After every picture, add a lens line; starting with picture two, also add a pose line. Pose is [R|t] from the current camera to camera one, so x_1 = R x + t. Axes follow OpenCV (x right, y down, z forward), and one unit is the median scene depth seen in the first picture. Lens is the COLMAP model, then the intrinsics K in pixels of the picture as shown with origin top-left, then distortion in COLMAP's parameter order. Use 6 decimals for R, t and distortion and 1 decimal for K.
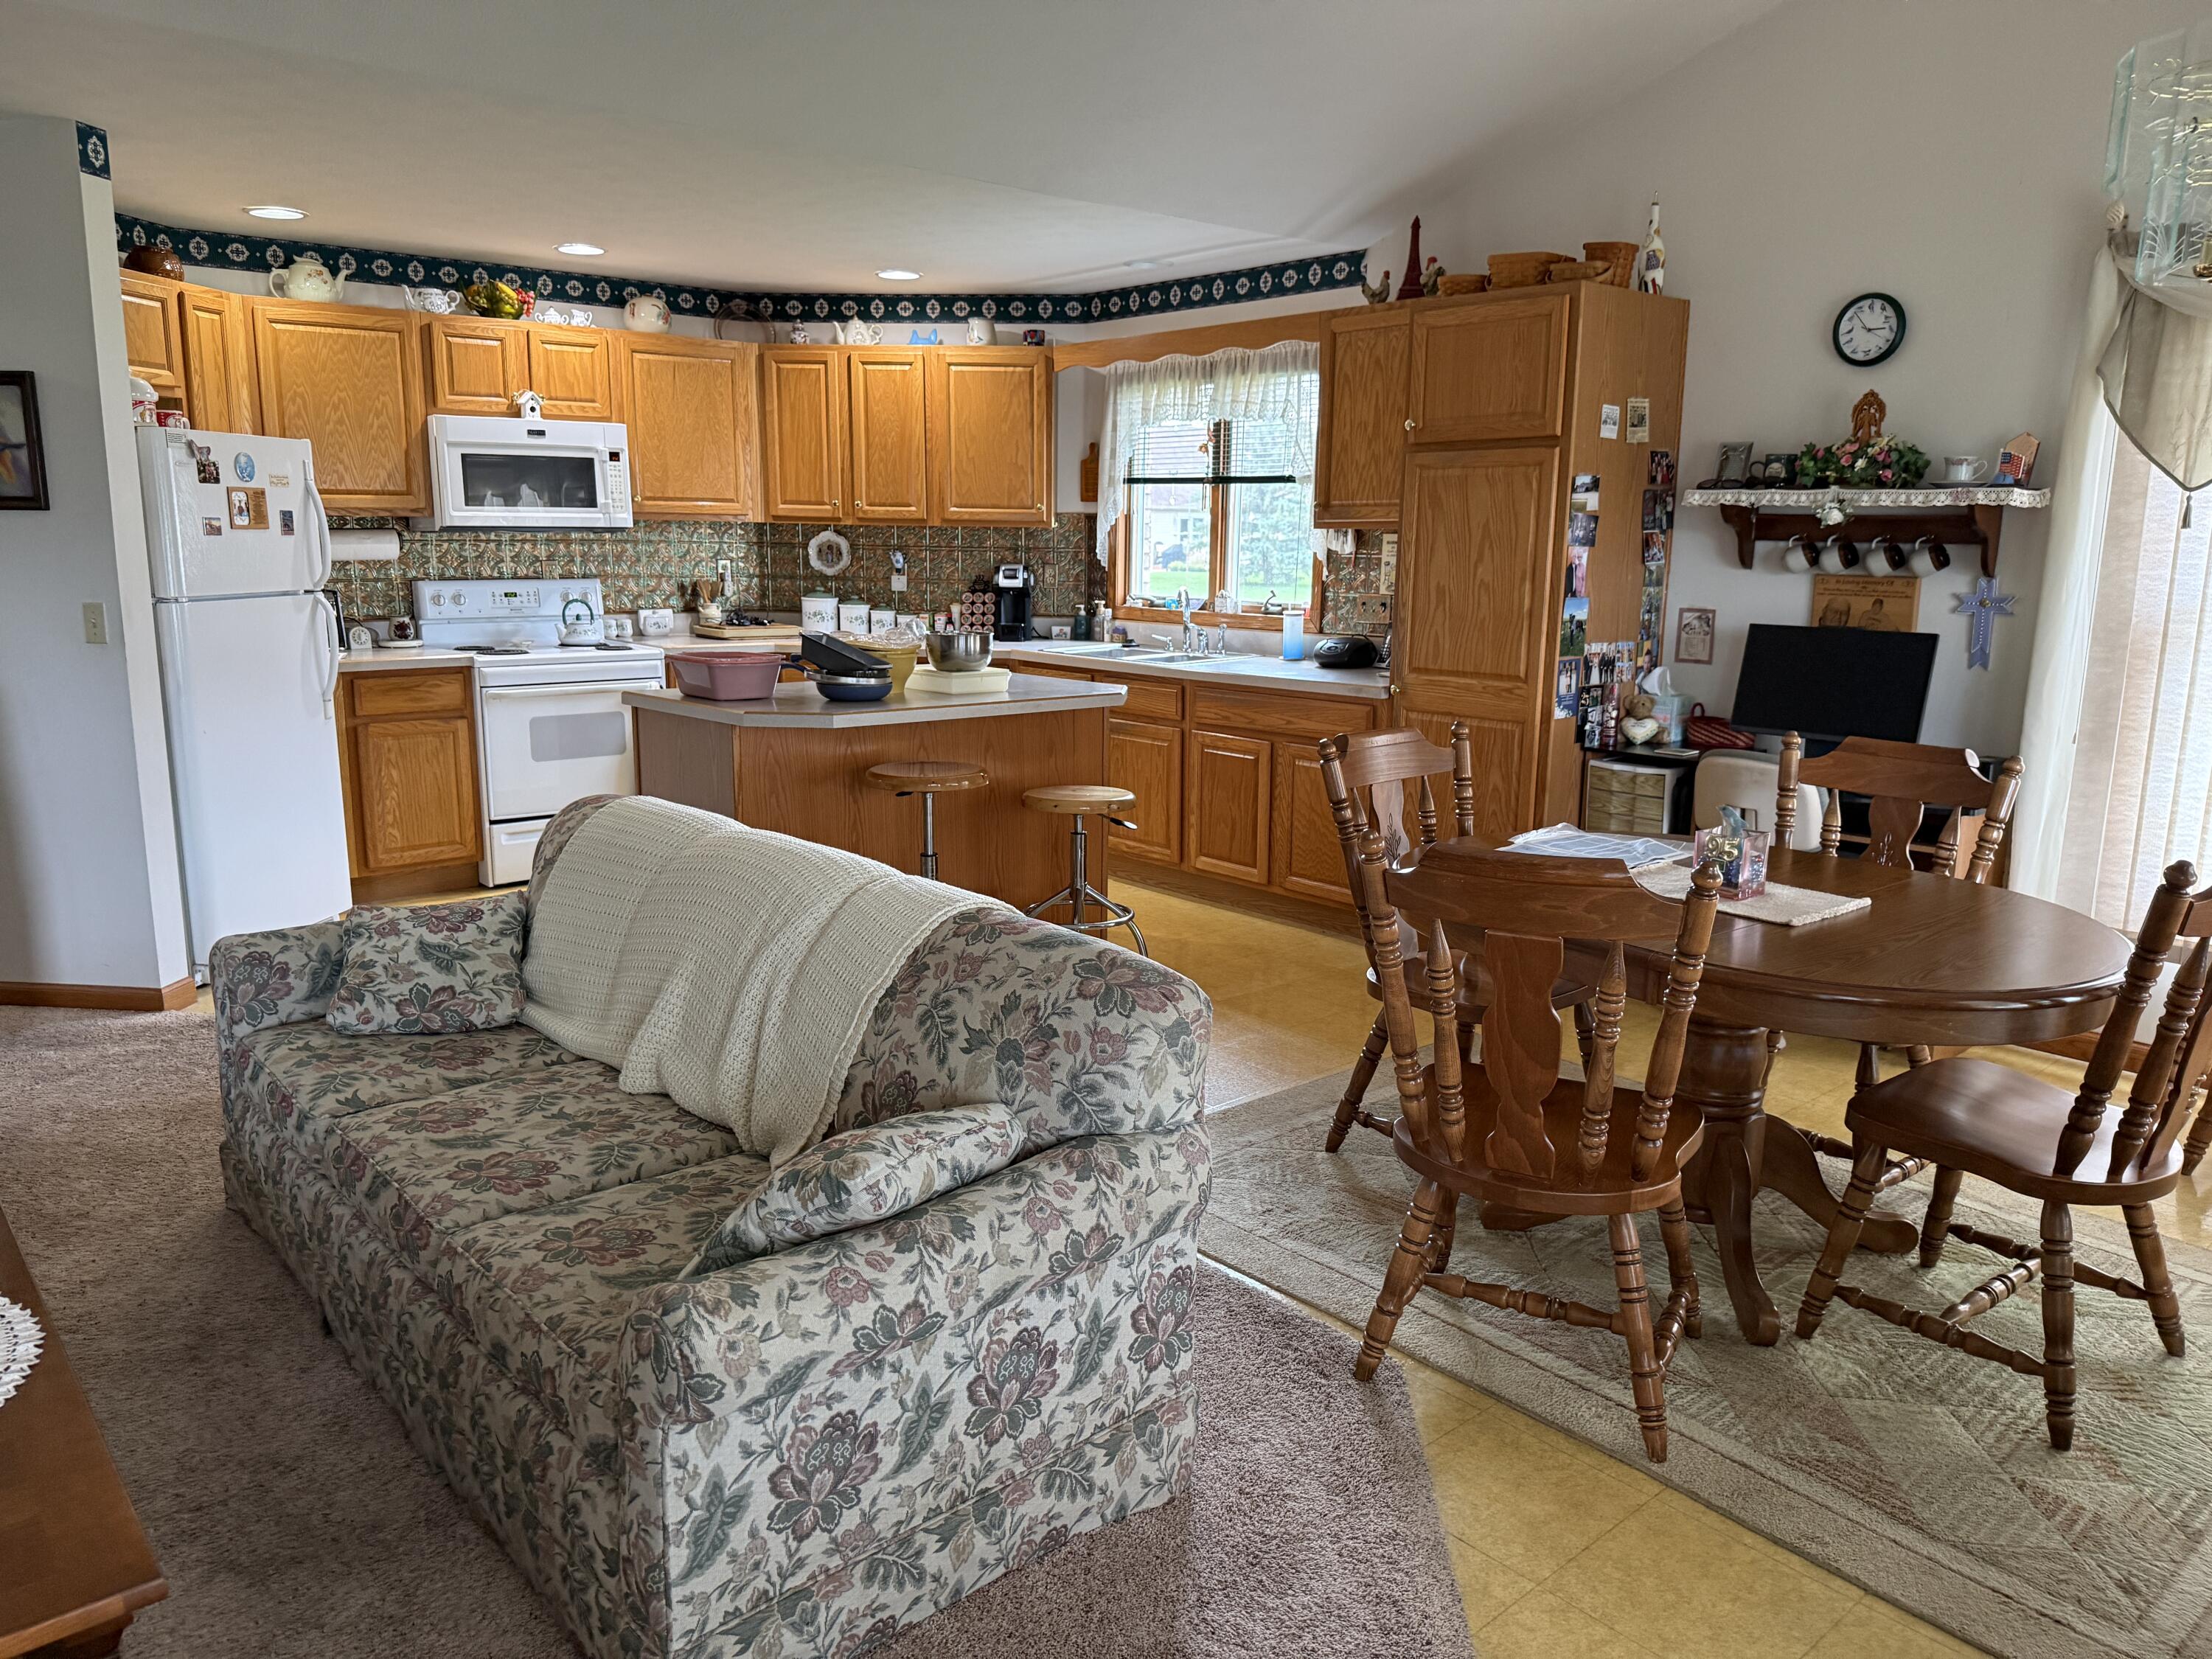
lens RADIAL K [[1550.2, 0, 1106.0], [0, 1550.2, 829.5], [0, 0, 1]] dist [0.118890, -0.191010]
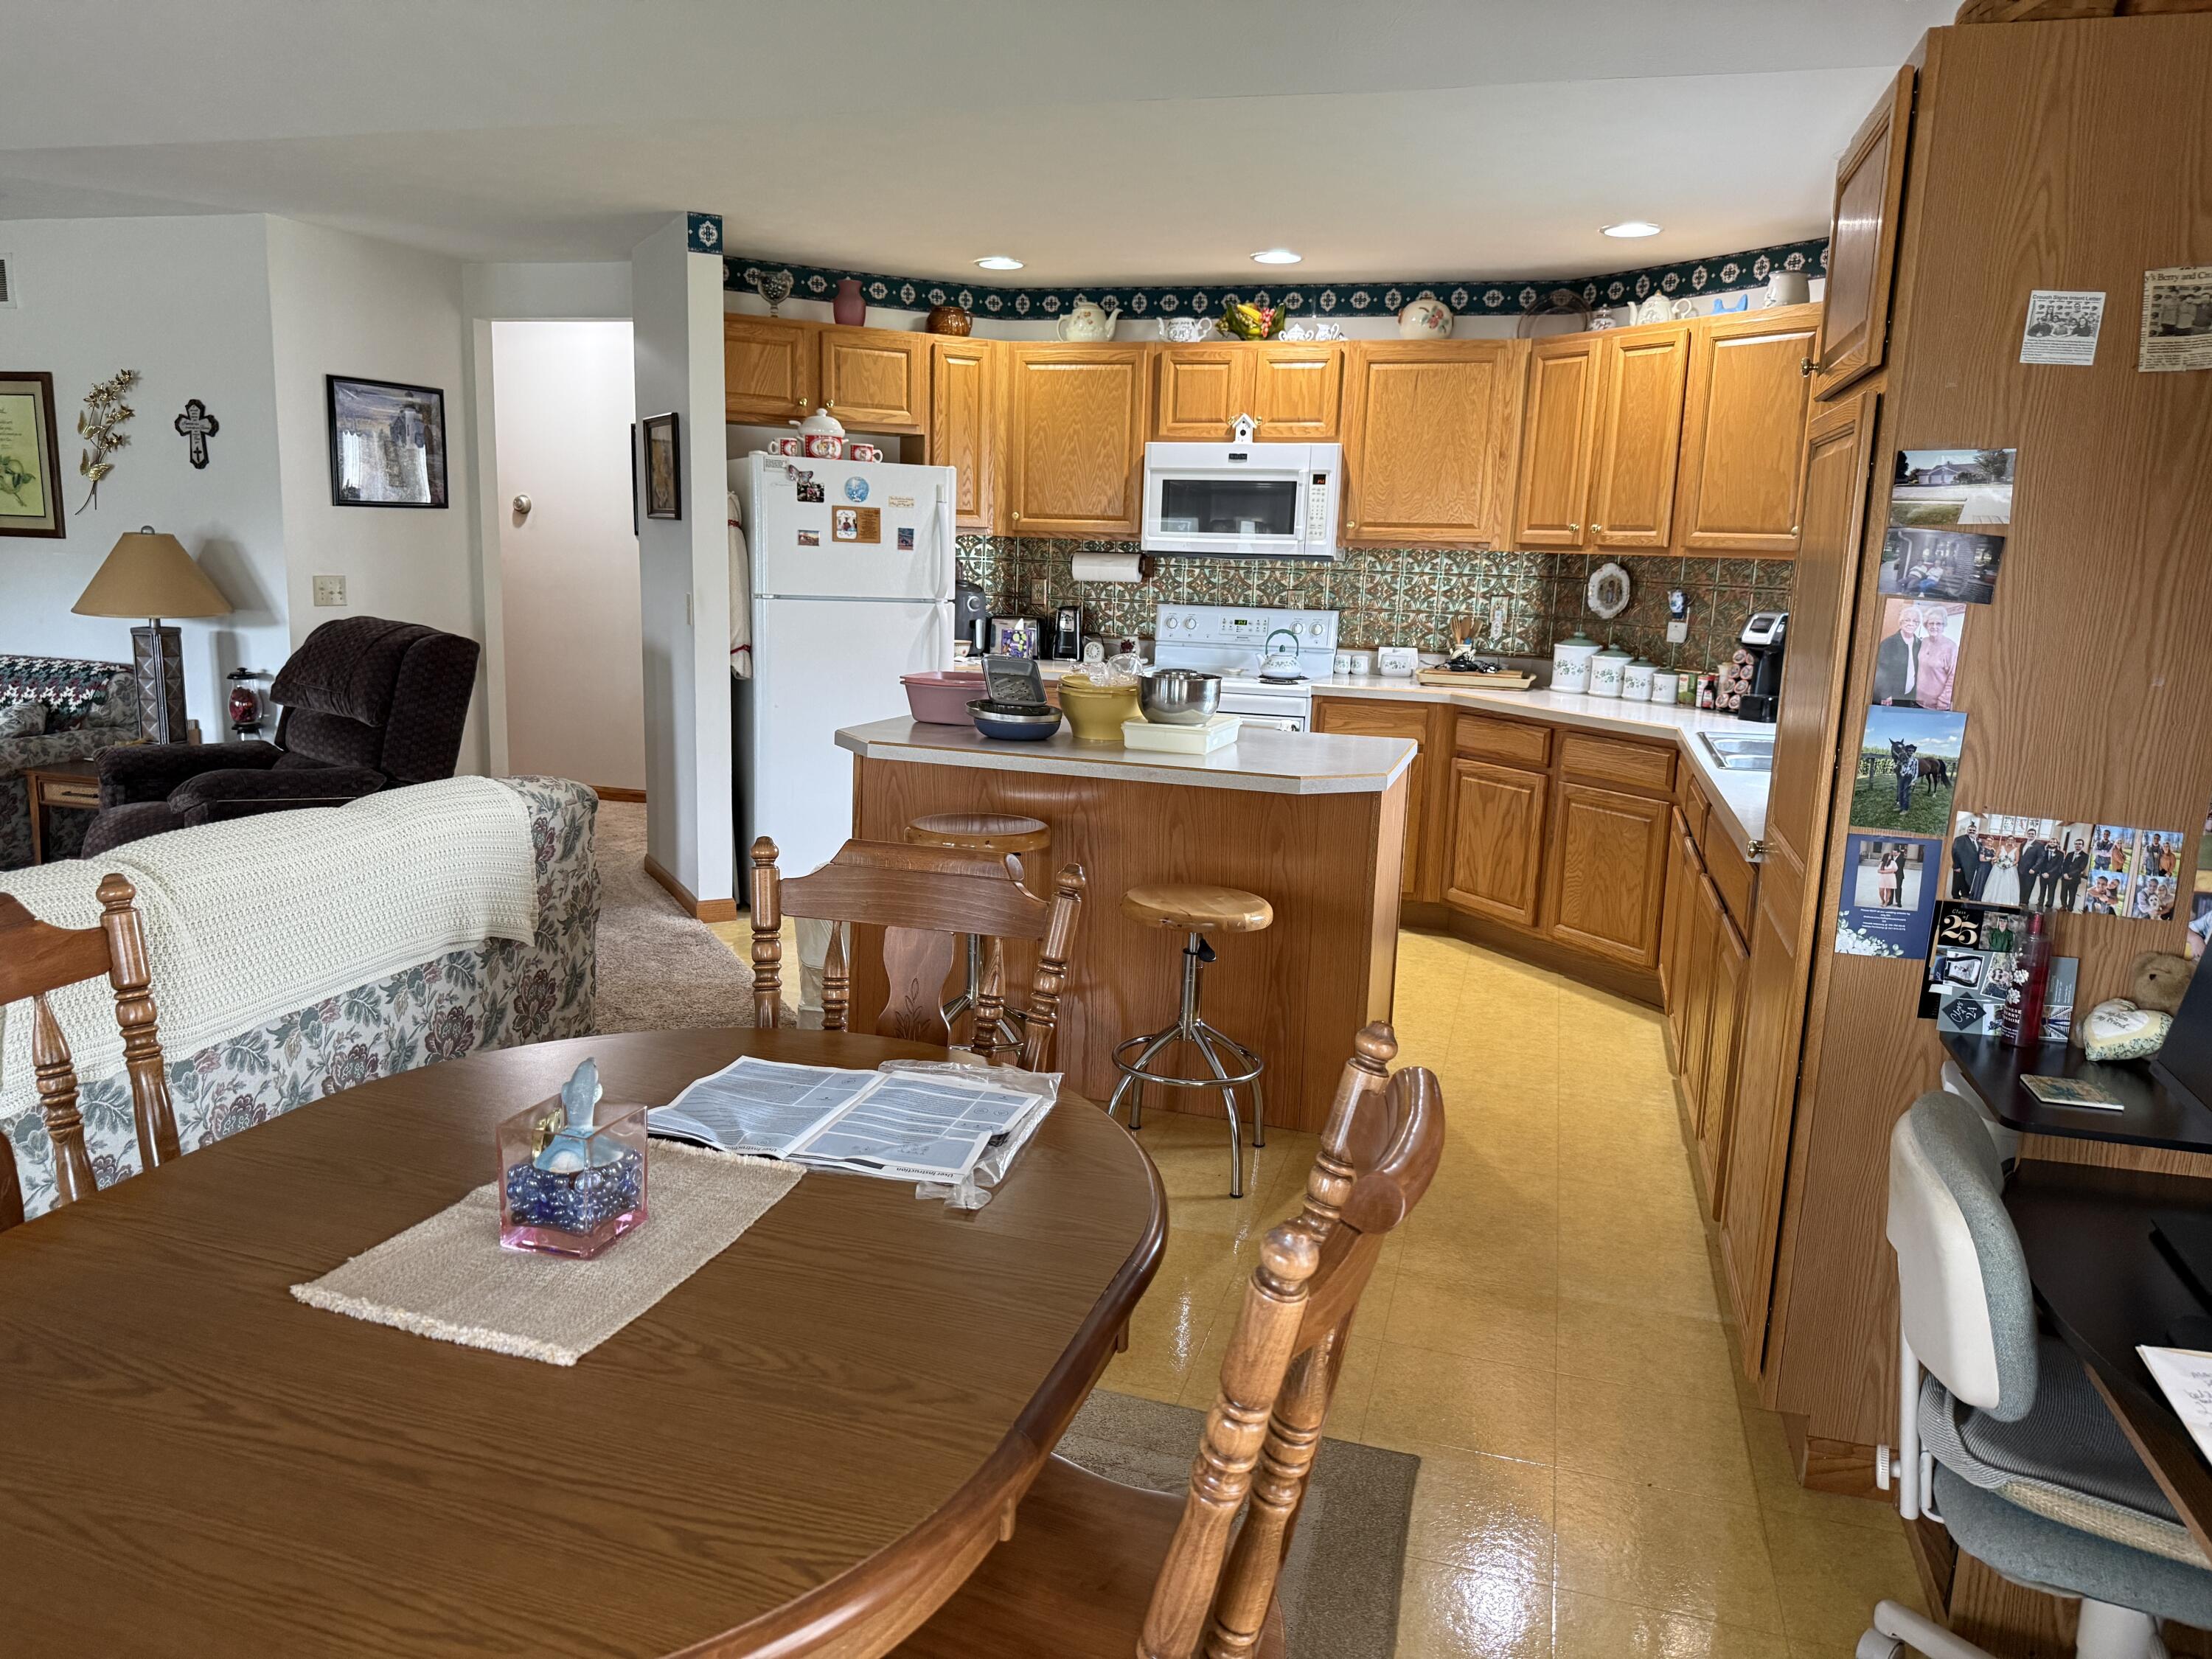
lens RADIAL K [[1550.2, 0, 1106.0], [0, 1550.2, 829.5], [0, 0, 1]] dist [0.118890, -0.191010]
pose [[0.527032, 0.163055, -0.834057, 0.583069], [-0.189593, 0.979246, 0.071636, -0.102592], [0.828427, 0.120377, 0.547008, 0.558802]]
